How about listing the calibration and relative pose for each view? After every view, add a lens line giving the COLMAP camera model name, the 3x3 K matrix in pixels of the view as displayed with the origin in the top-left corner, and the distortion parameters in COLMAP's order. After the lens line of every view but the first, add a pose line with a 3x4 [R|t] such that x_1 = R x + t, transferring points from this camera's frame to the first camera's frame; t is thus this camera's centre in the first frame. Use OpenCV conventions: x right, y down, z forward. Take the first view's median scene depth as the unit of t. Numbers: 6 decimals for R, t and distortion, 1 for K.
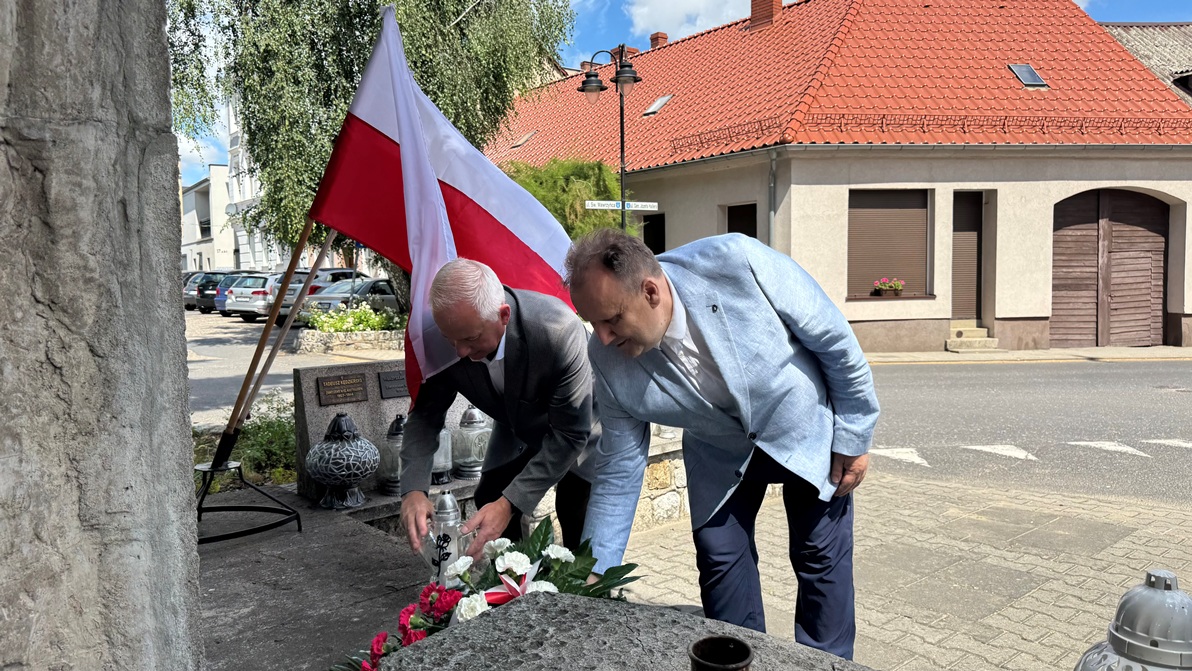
lens RADIAL K [[848.1, 0, 591.1], [0, 848.1, 333.3], [0, 0, 1]] dist [0.030926, -0.035791]
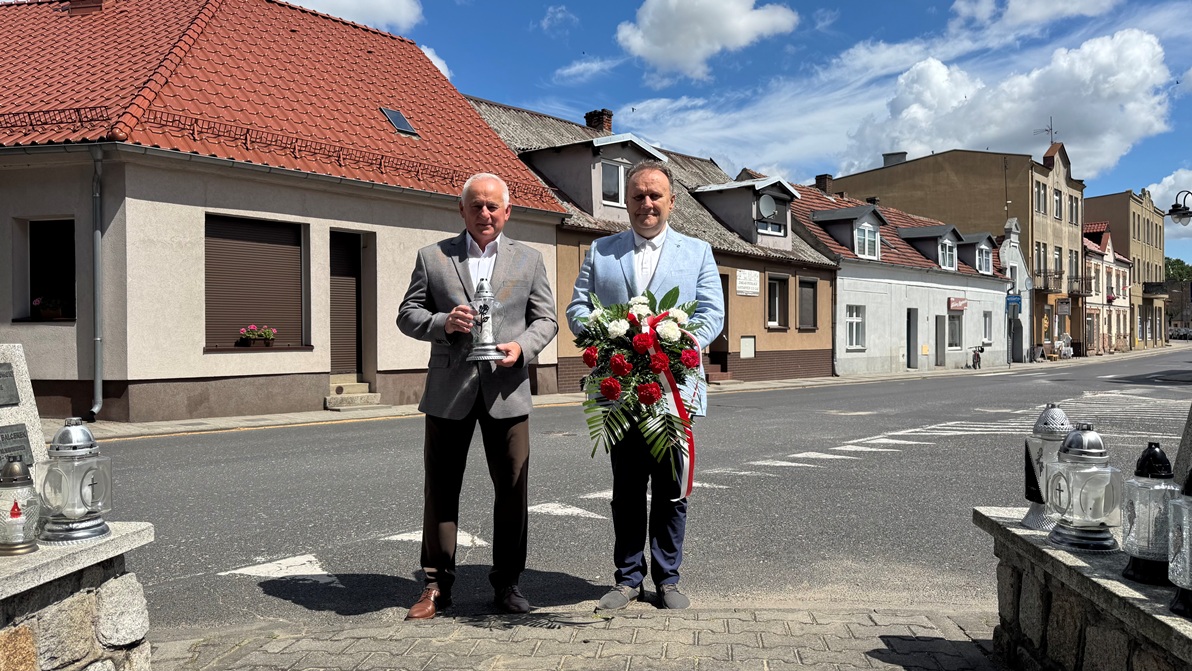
lens RADIAL K [[852.4, 0, 602.4], [0, 852.4, 336.7], [0, 0, 1]] dist [0.099798, -0.167163]
pose [[0.751013, 0.011005, 0.660196, 0.664987], [0.036595, 0.997631, -0.058259, 0.113230], [-0.659273, 0.067914, 0.748831, 2.103884]]
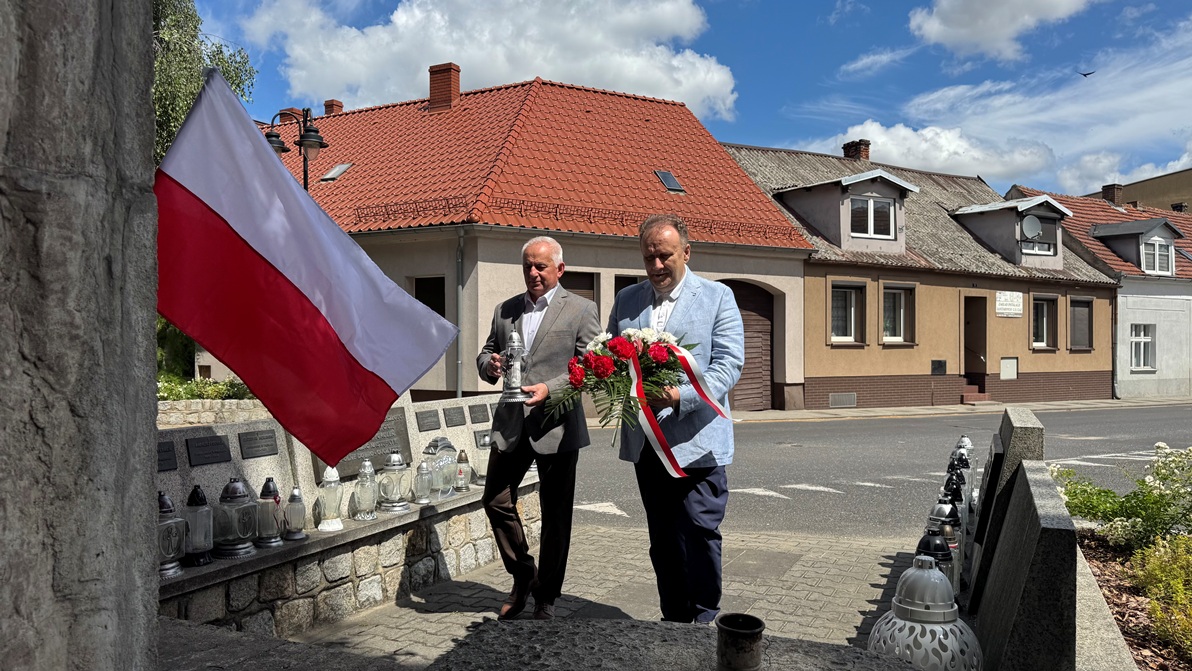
lens RADIAL K [[836.1, 0, 594.8], [0, 836.1, 343.8], [0, 0, 1]] dist [0.074720, -0.081357]
pose [[0.922328, 0.017727, 0.386002, -0.400638], [0.010018, 0.997514, -0.069749, 0.017648], [-0.386279, 0.068198, 0.919857, -0.109974]]
